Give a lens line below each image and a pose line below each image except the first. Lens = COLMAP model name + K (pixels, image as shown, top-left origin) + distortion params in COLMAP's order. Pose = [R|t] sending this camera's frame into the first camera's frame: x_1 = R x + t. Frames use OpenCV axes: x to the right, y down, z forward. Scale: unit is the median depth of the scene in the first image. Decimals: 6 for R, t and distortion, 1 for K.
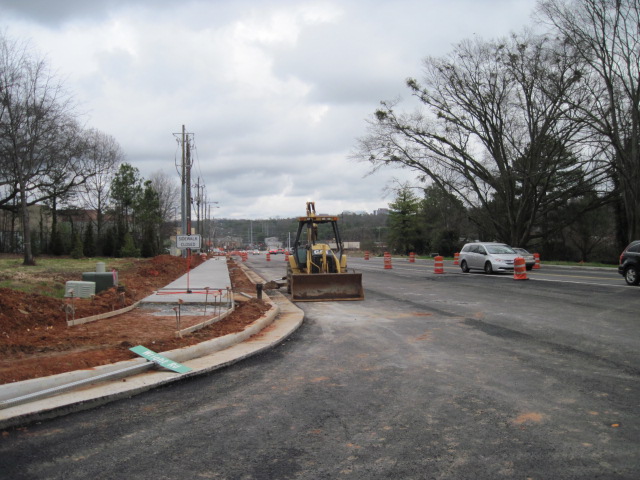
lens RADIAL K [[661.6, 0, 323.0], [0, 661.6, 251.4], [0, 0, 1]] dist [-0.108130, 0.031891]
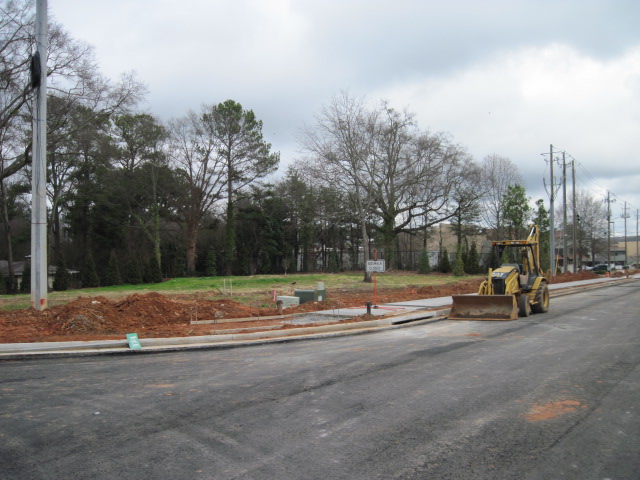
lens RADIAL K [[664.2, 0, 319.3], [0, 664.2, 265.8], [0, 0, 1]] dist [-0.097876, 0.024559]
pose [[0.754436, -0.001752, -0.656371, 0.169401], [0.001232, 0.999998, -0.001253, -0.004403], [0.656372, 0.000136, 0.754437, 0.001669]]
